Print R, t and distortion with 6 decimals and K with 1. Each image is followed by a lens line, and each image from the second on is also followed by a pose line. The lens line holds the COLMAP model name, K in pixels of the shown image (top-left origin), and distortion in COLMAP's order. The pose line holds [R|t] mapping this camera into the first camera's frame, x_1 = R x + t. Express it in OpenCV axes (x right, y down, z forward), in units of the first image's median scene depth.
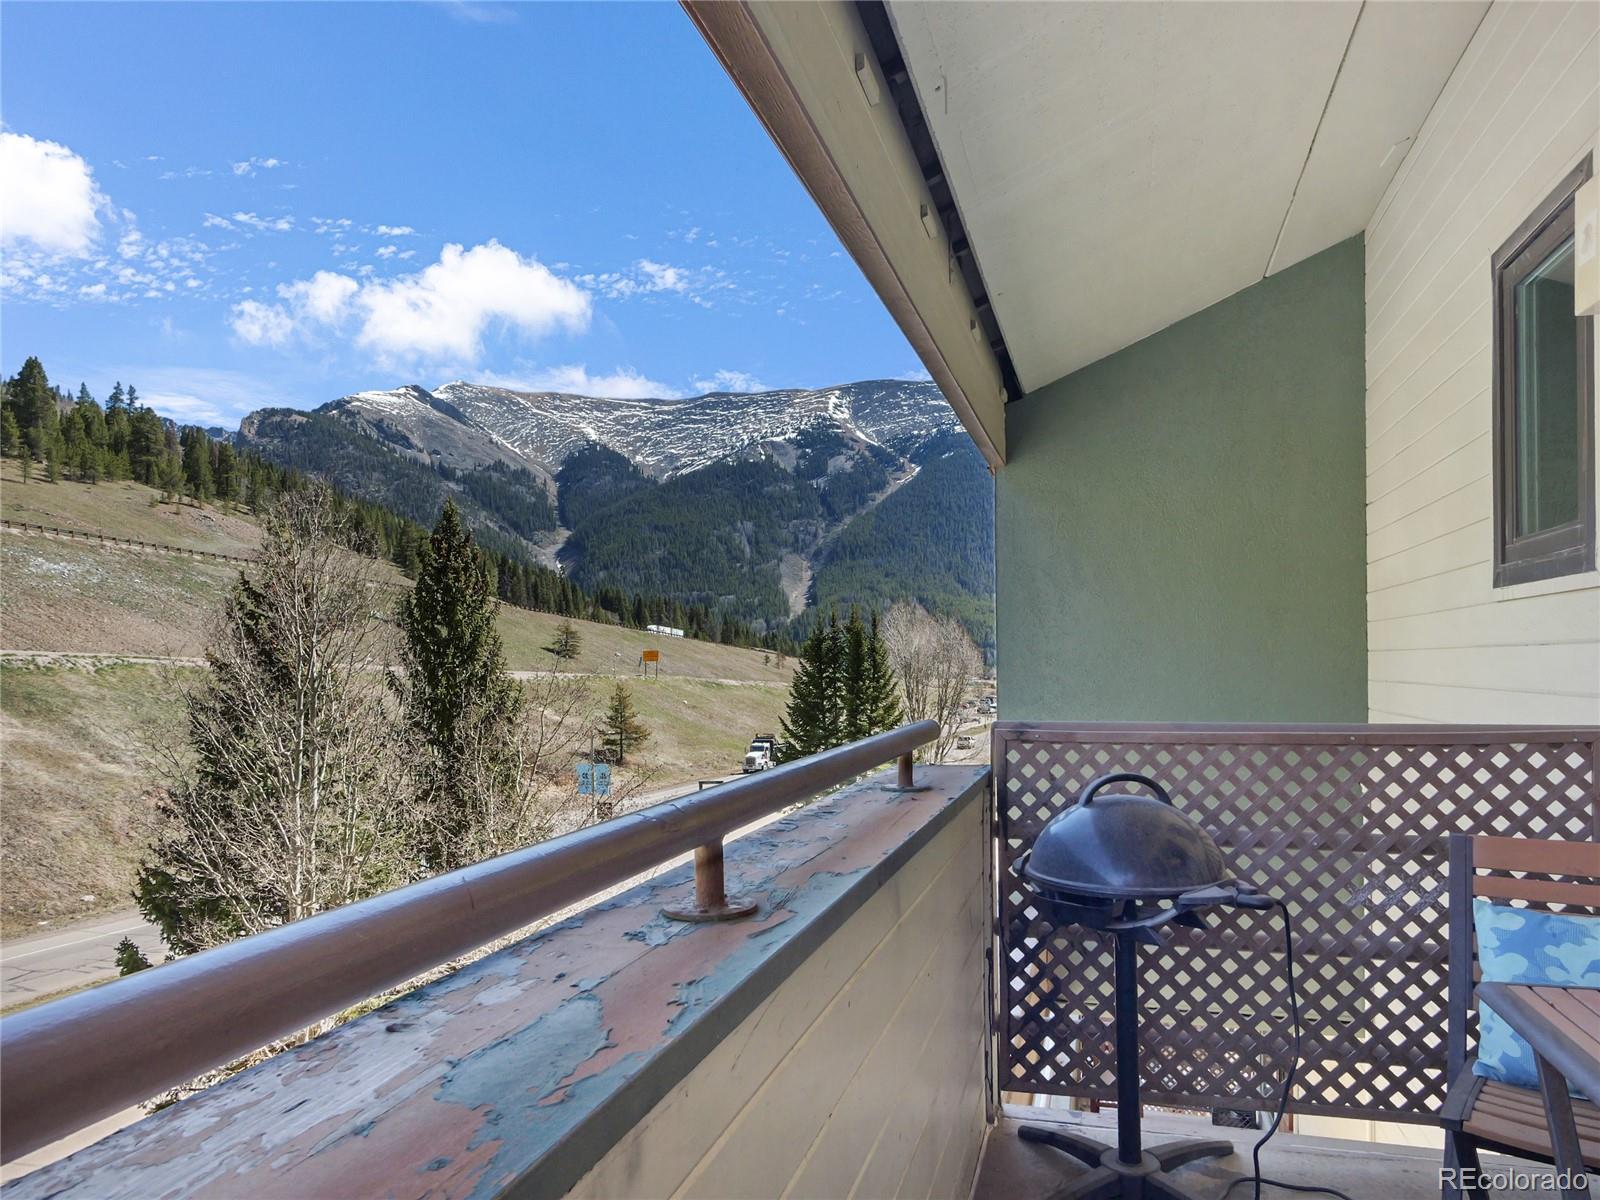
lens RADIAL K [[1058.8, 0, 802.3], [0, 1058.8, 682.3], [0, 0, 1]] dist [0.000574, 0.000412]
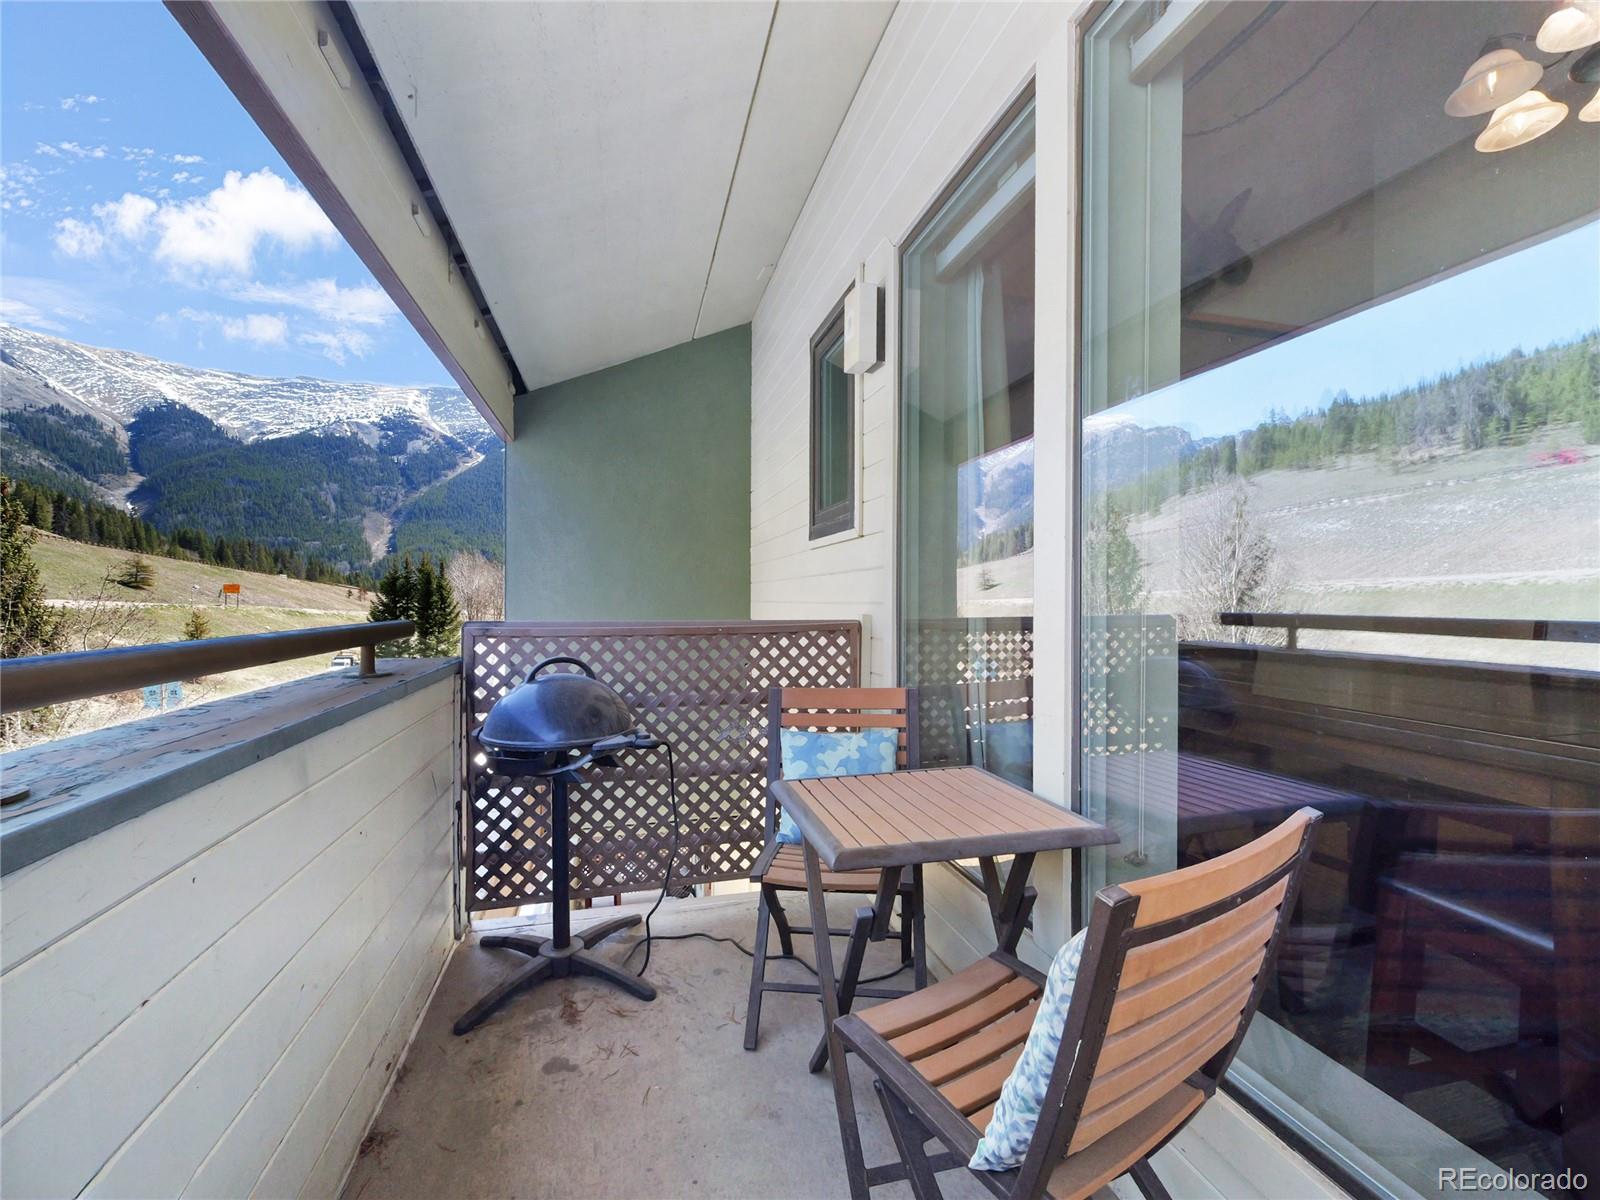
lens RADIAL K [[703.9, 0, 807.8], [0, 703.9, 623.5], [0, 0, 1]] dist [-0.005001, -0.000324]
pose [[0.857967, -0.004693, 0.513683, 0.092833], [-0.002664, 0.999904, 0.013585, 0.024703], [-0.513697, -0.013024, 0.857873, 0.065947]]
